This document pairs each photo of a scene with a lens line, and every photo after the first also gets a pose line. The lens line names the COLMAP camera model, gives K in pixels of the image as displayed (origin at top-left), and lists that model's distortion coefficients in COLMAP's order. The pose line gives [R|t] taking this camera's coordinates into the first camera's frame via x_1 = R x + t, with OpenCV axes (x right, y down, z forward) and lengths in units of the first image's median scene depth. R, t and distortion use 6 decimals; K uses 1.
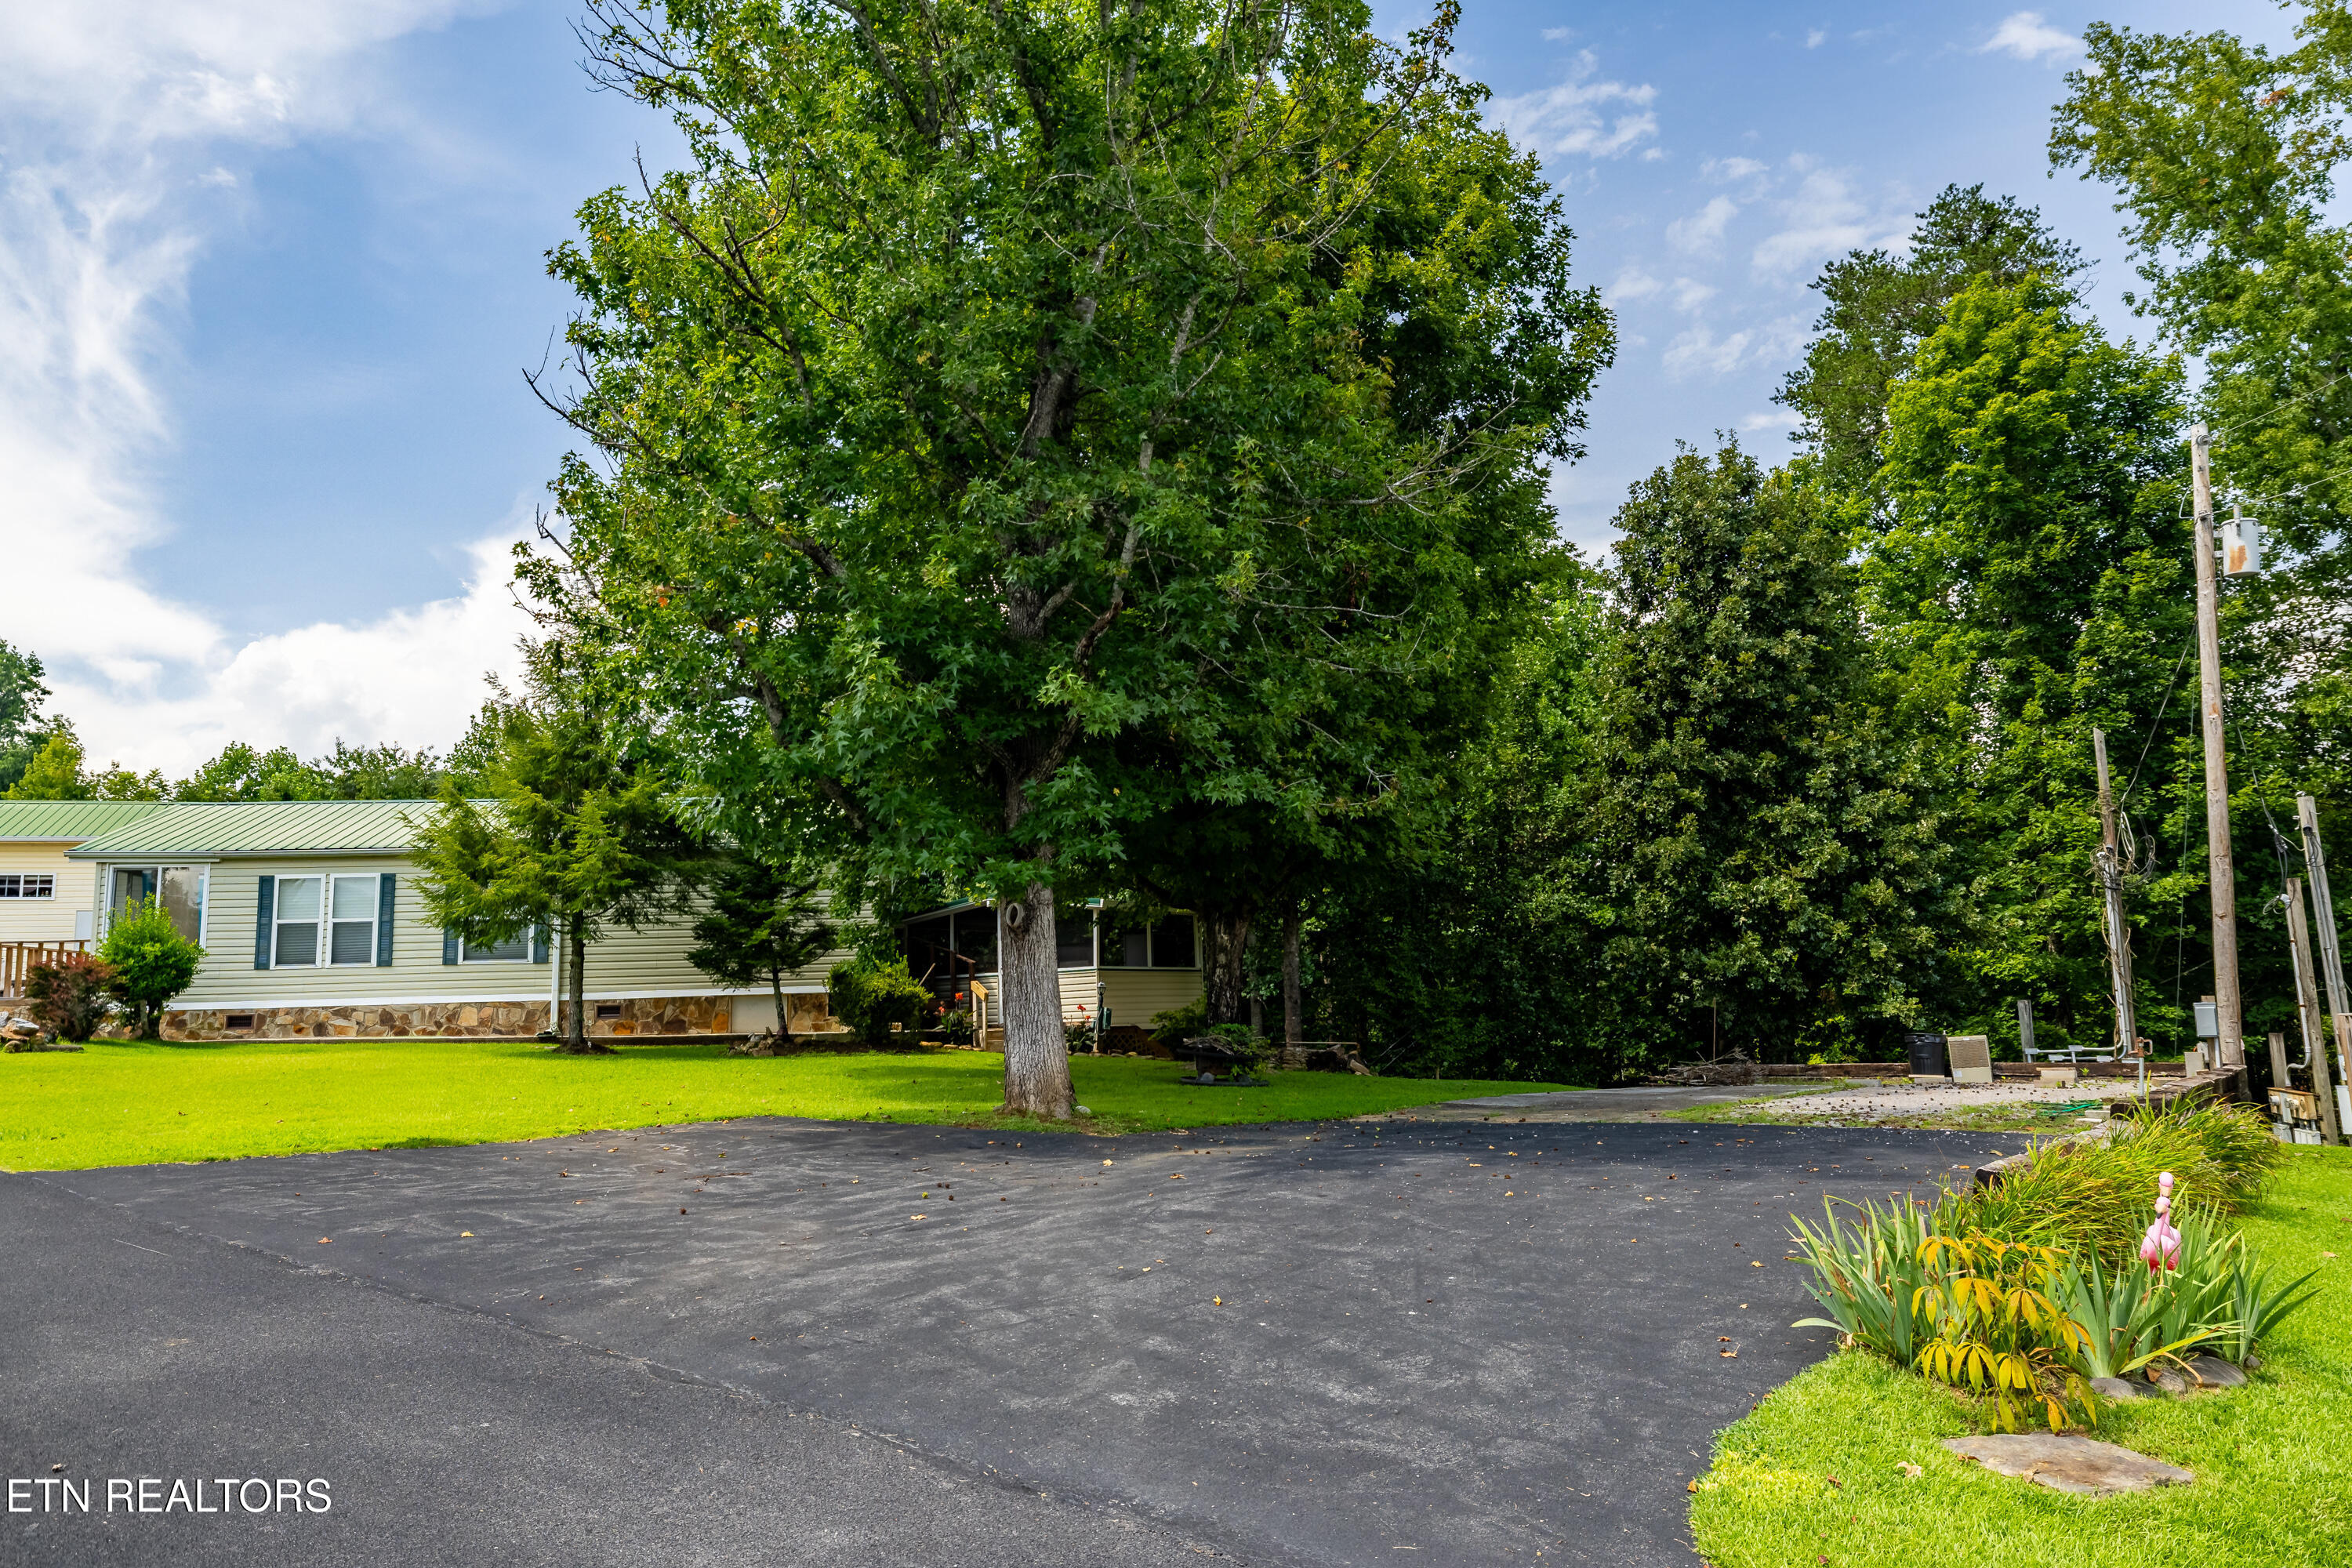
lens RADIAL K [[1558.8, 0, 1176.0], [0, 1558.8, 784.0], [0, 0, 1]] dist [0.002501, 0.002649]
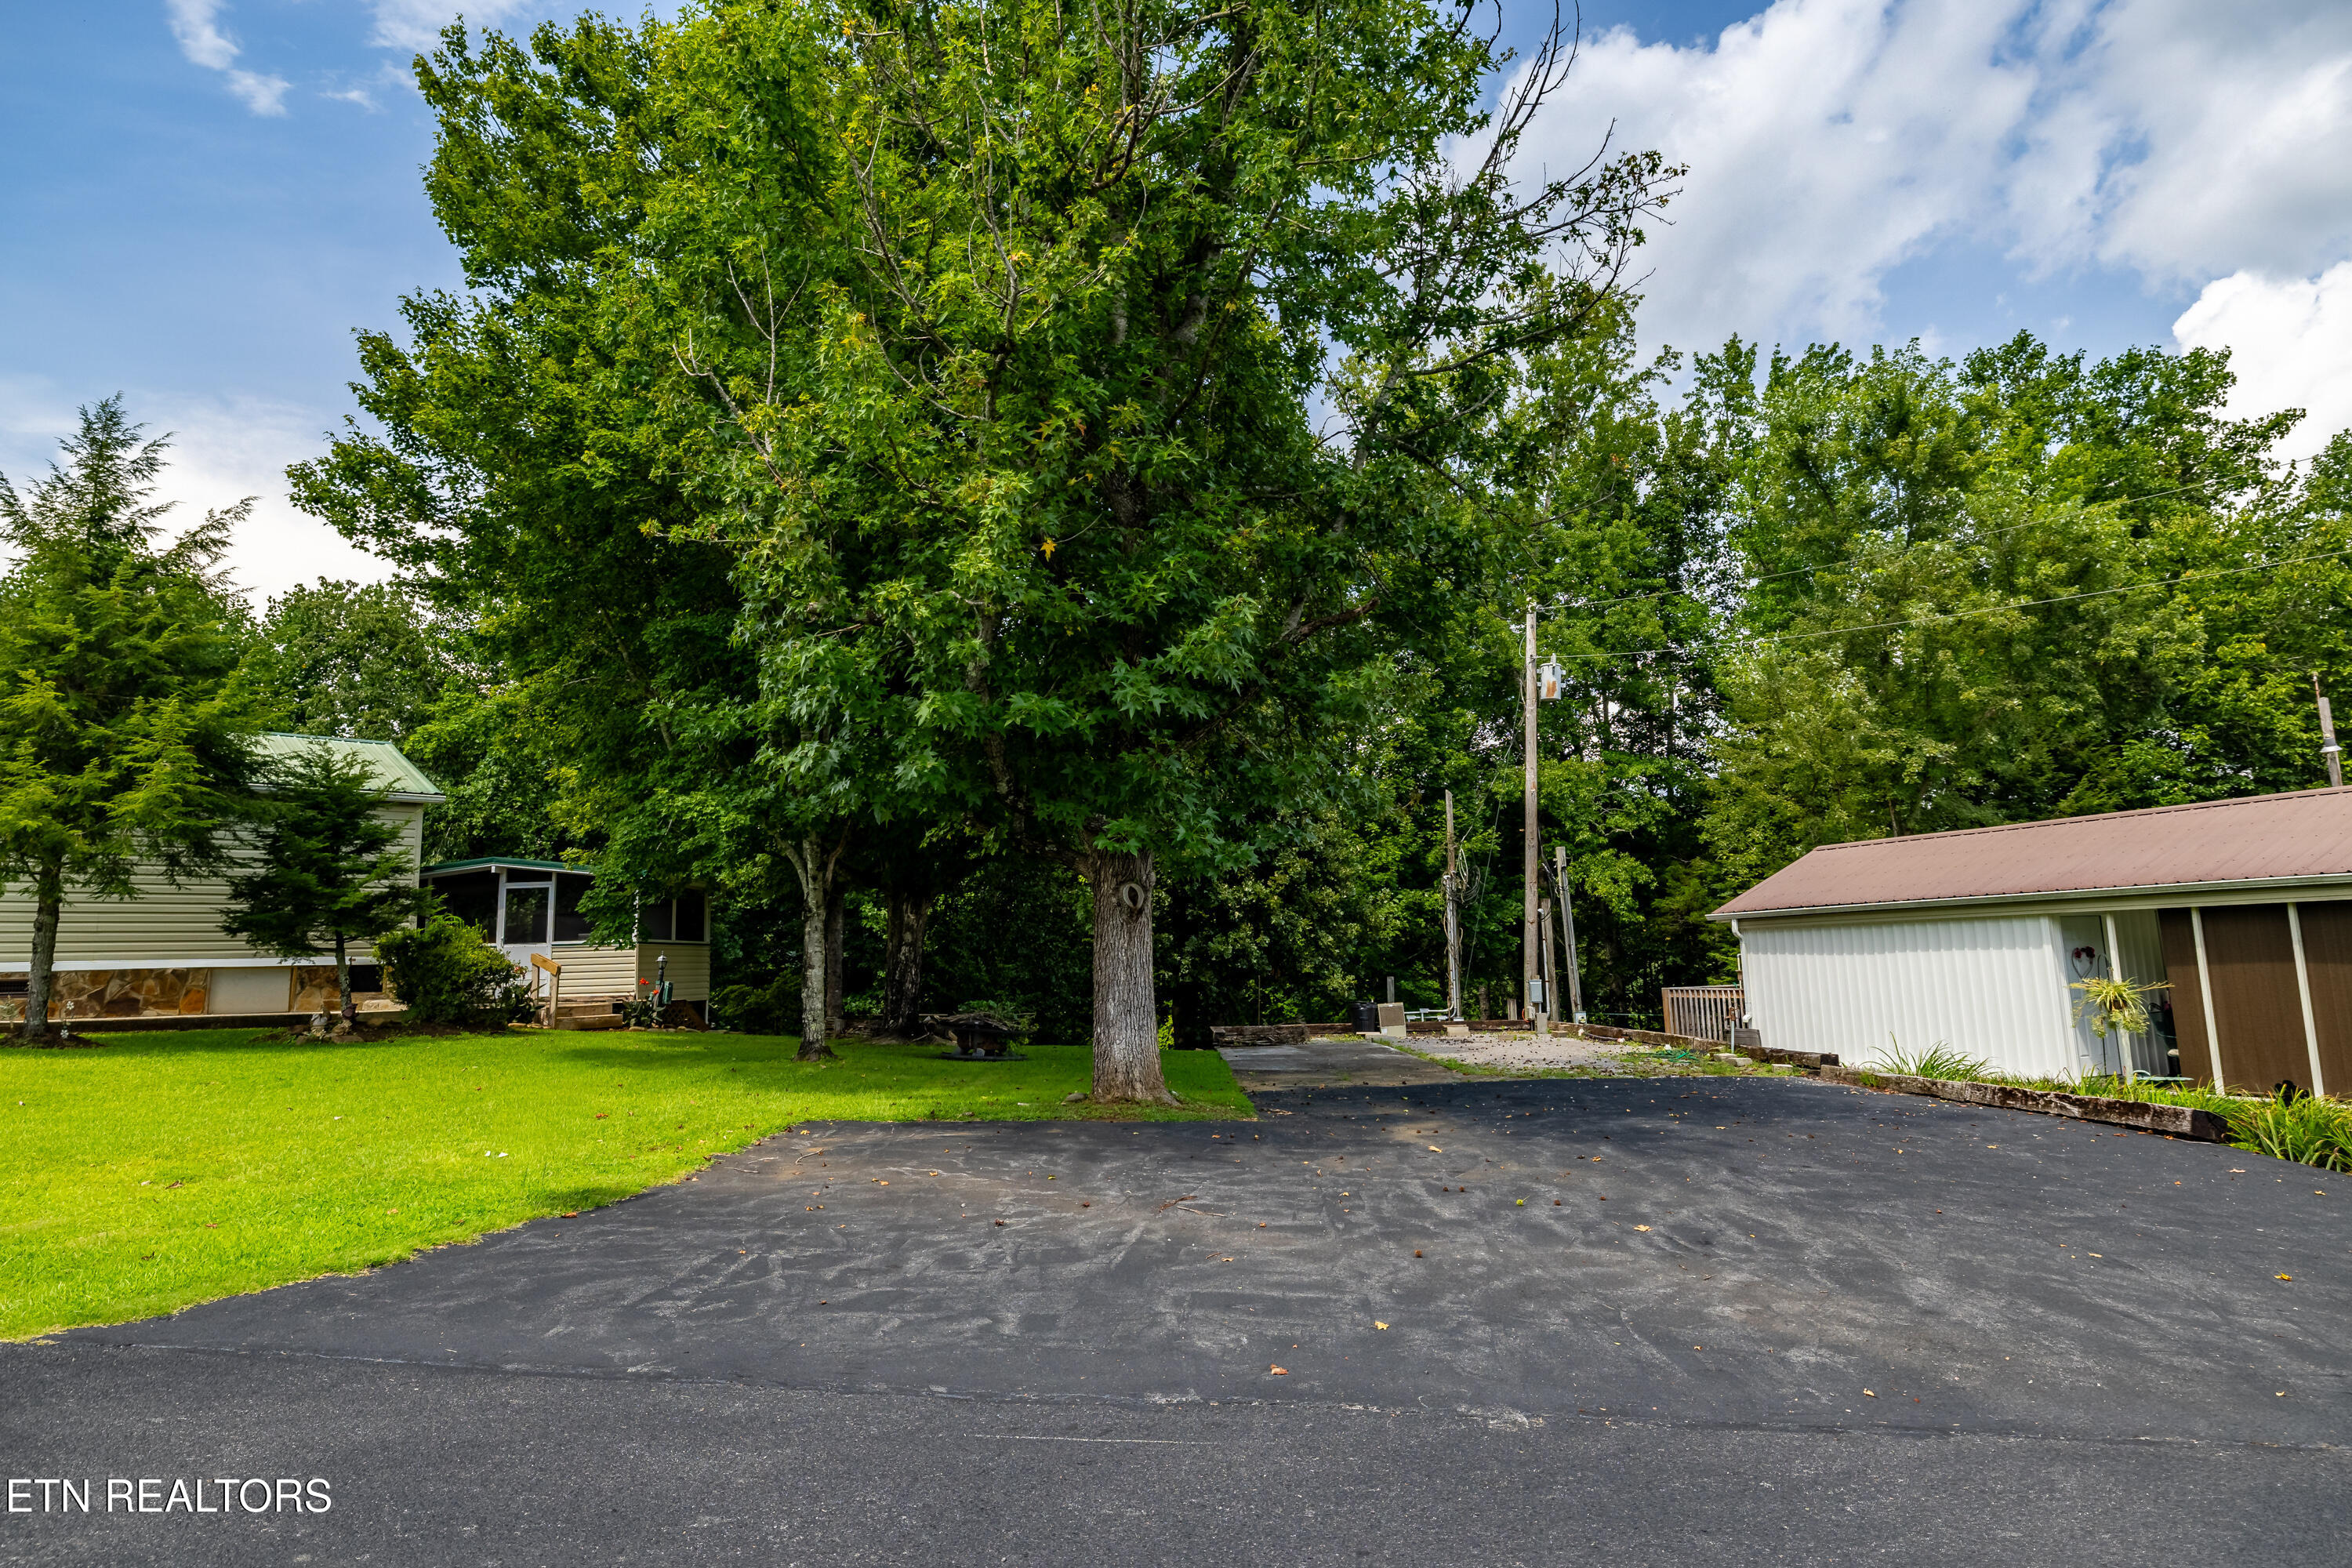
lens RADIAL K [[1262.3, 0, 1176.0], [0, 1262.3, 784.0], [0, 0, 1]] dist [0.000583, 0.000195]
pose [[0.801342, 0.091996, 0.591090, -0.305473], [-0.087998, 0.995483, -0.035636, 0.022311], [-0.591698, -0.023458, 0.805818, 0.196996]]
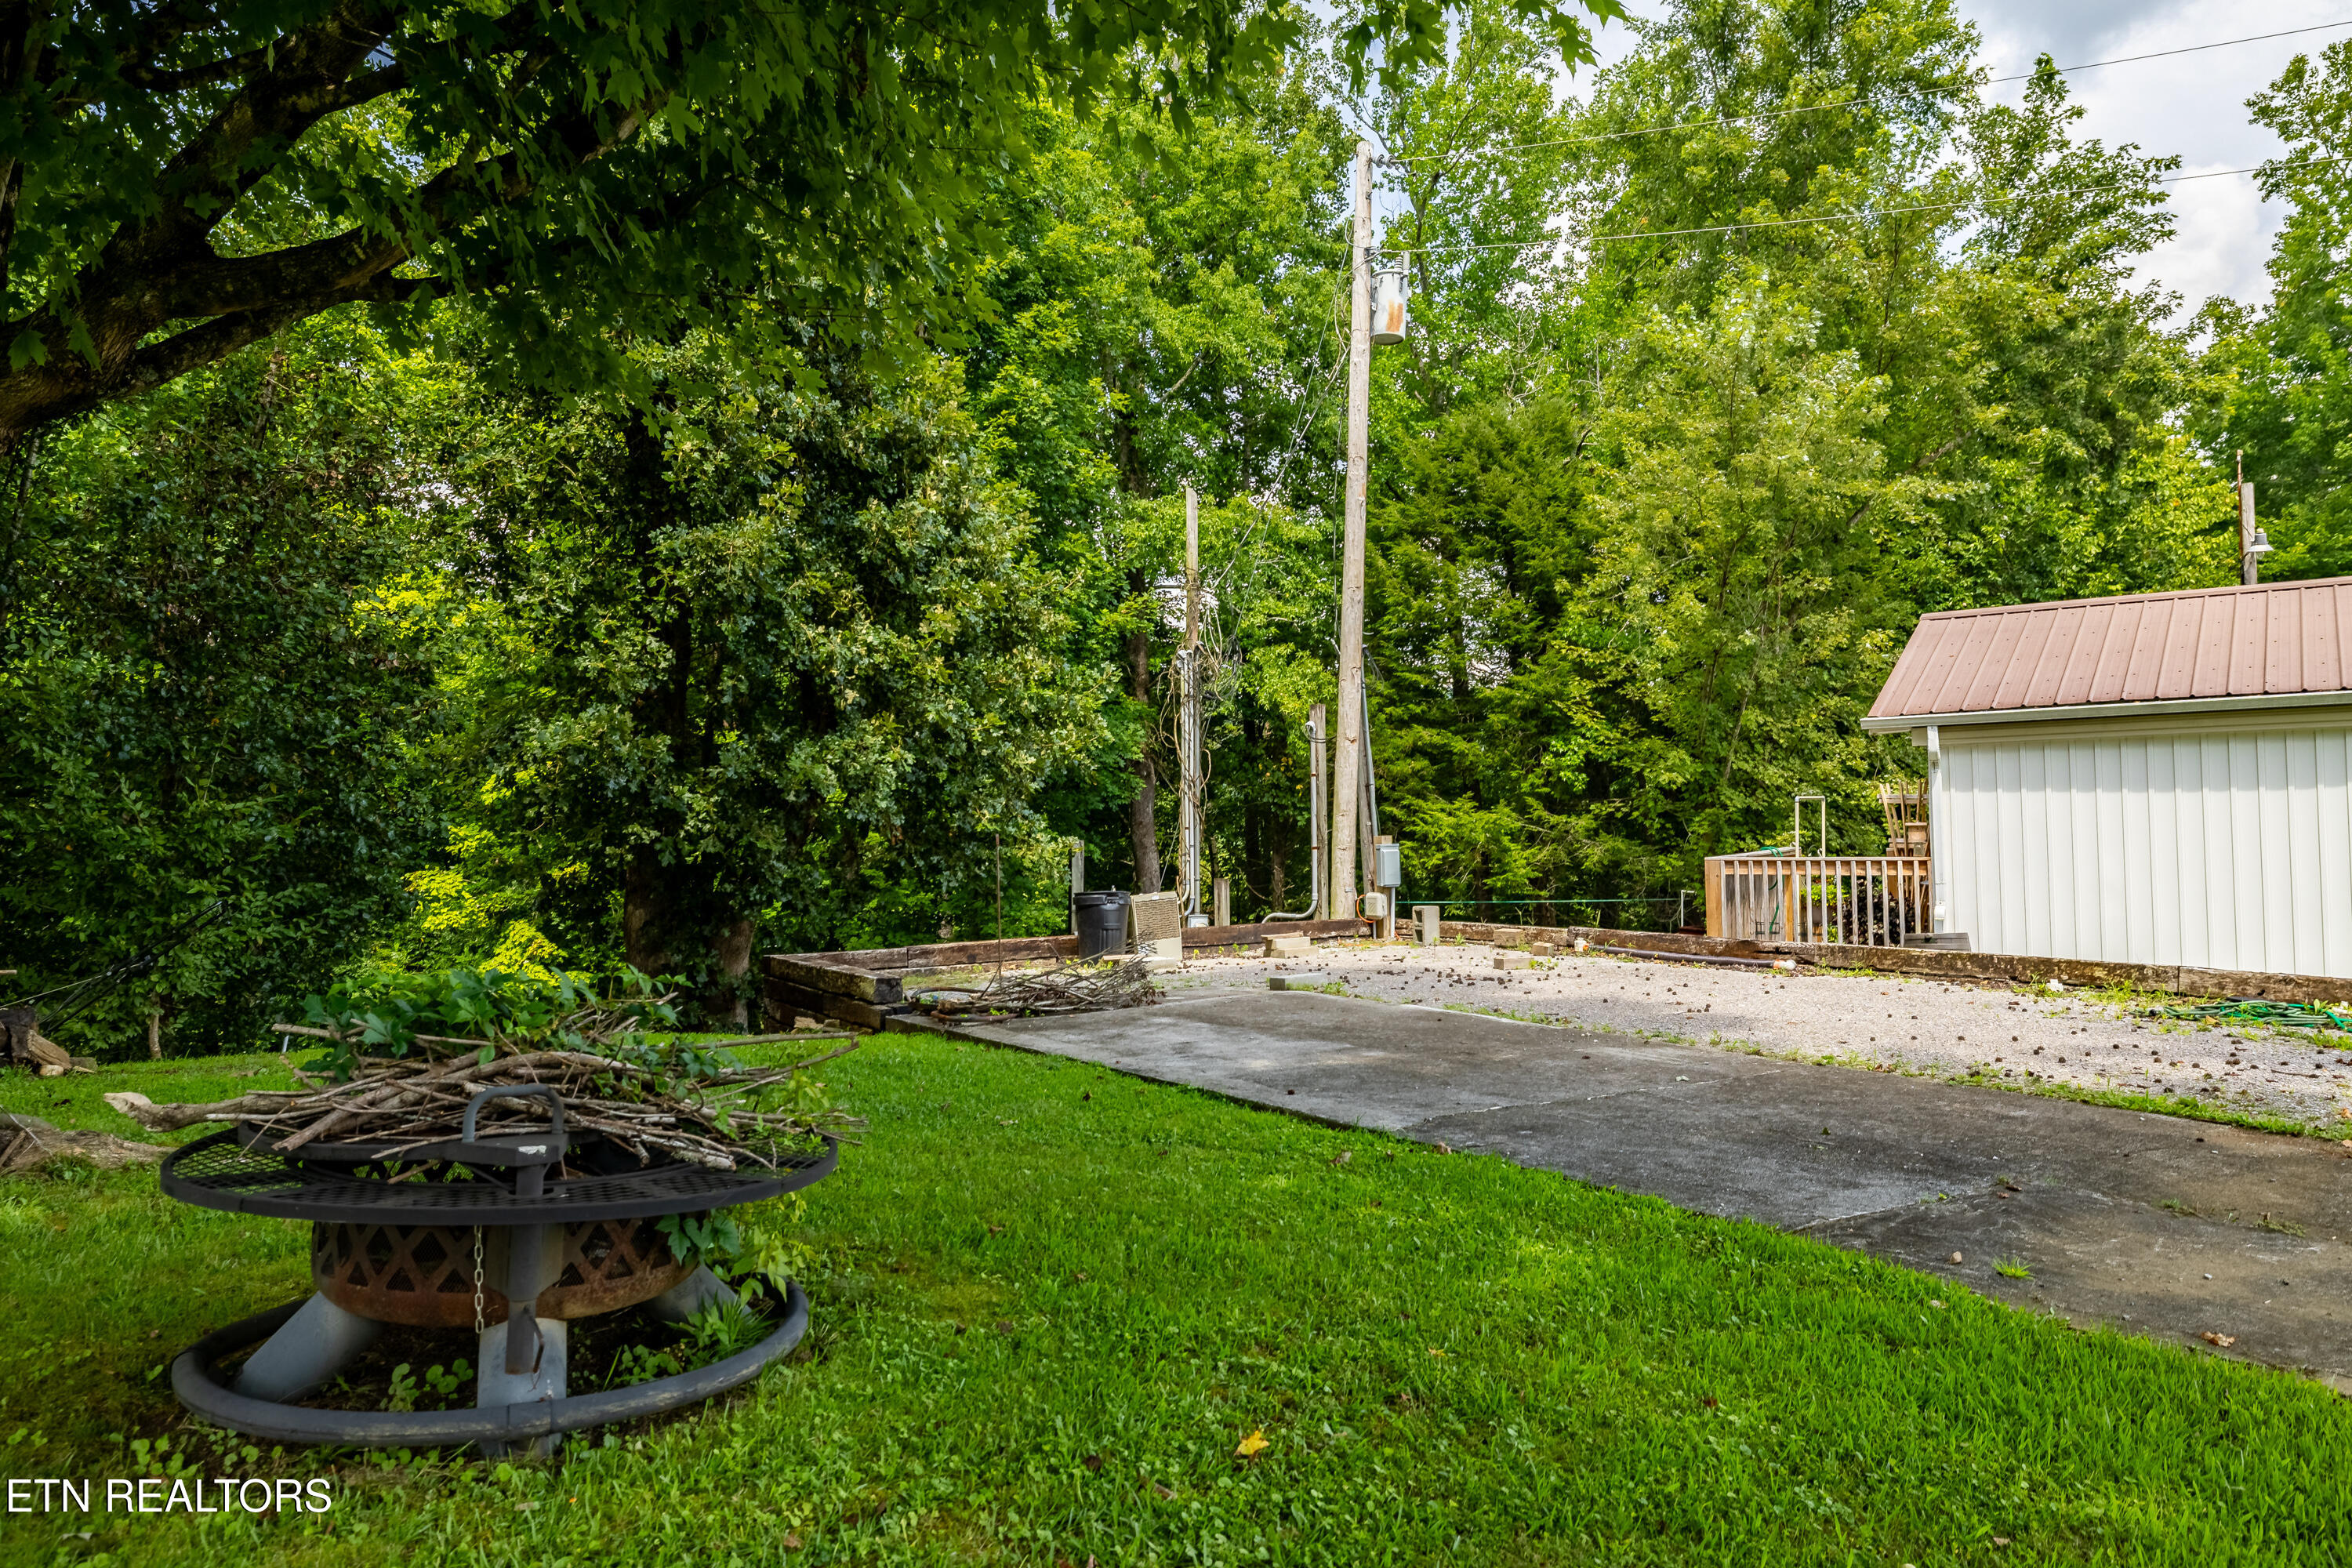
lens RADIAL K [[1481.5, 0, 1176.0], [0, 1481.5, 784.0], [0, 0, 1]] dist [-0.004201, -0.000622]
pose [[0.377325, 0.039960, 0.925218, -0.078408], [-0.132636, 0.991101, 0.011286, 0.098904], [-0.916534, -0.126975, 0.379267, 0.701138]]
